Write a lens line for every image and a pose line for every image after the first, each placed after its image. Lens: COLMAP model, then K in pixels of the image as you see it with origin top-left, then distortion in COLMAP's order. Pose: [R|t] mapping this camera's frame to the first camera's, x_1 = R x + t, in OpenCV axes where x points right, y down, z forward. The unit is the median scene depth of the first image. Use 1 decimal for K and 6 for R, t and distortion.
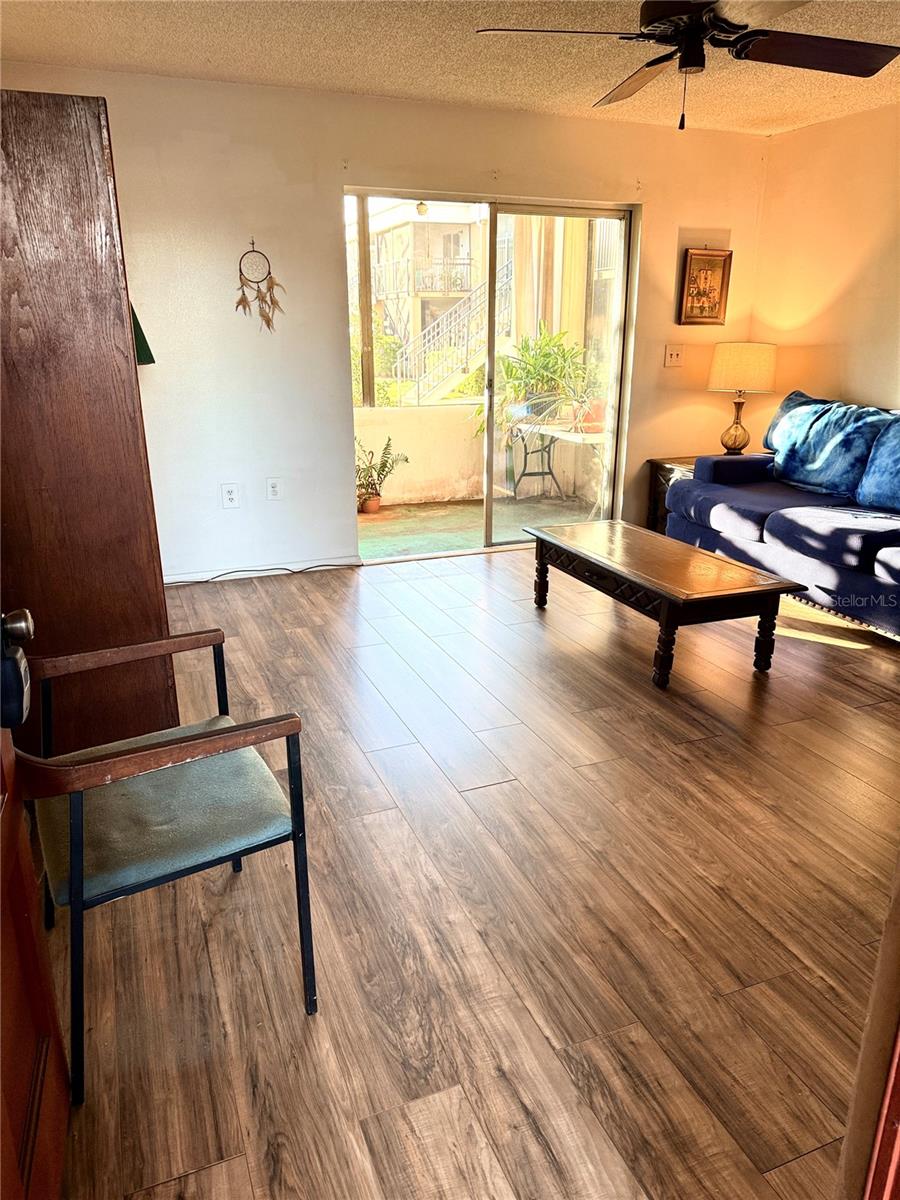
lens RADIAL K [[846.0, 0, 444.9], [0, 846.0, 609.4], [0, 0, 1]] dist [0.052166, -0.056281]
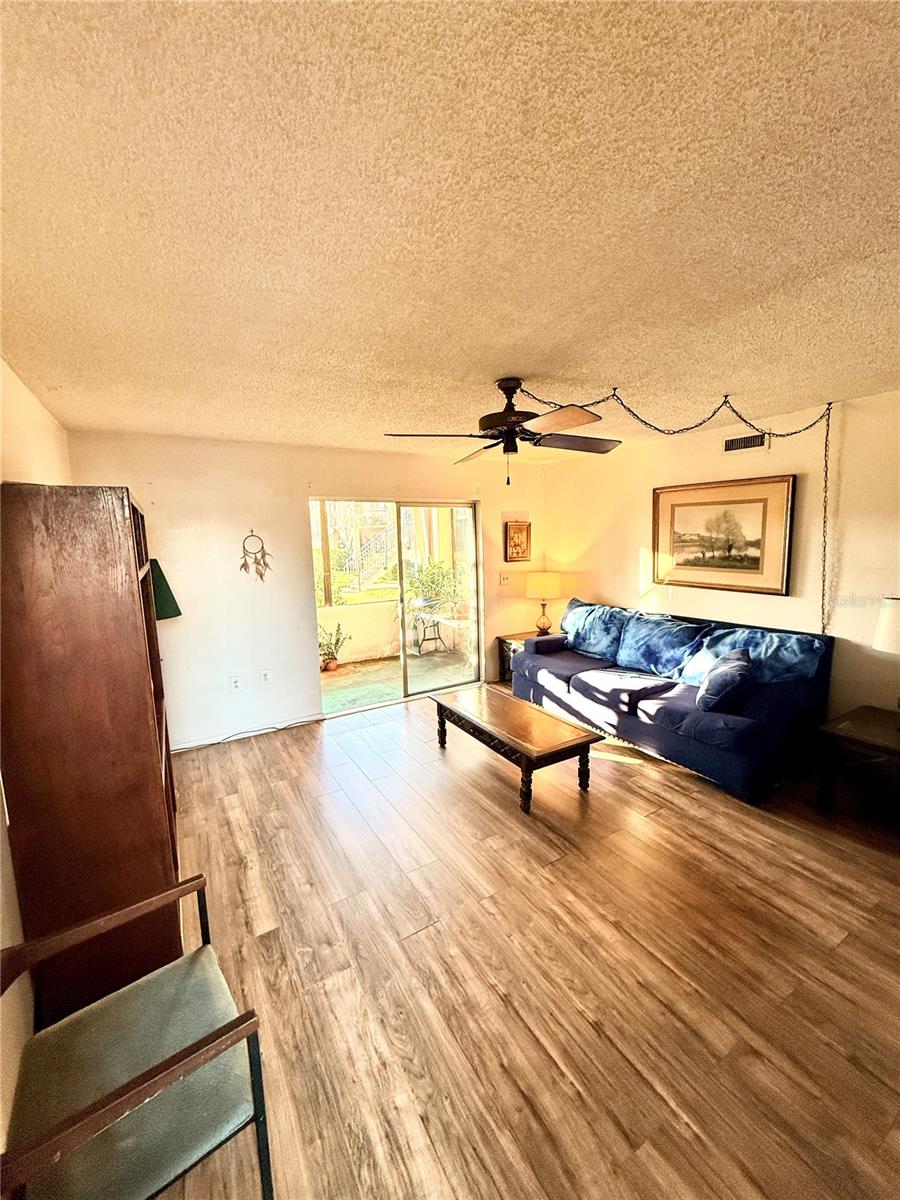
lens RADIAL K [[480.0, 0, 450.5], [0, 480.0, 597.7], [0, 0, 1]] dist [0.000946, -0.000565]
pose [[0.987138, -0.044277, 0.153615, 0.005165], [0.073230, 0.979380, -0.188290, -0.131603], [-0.142111, 0.197117, 0.970025, 0.102134]]
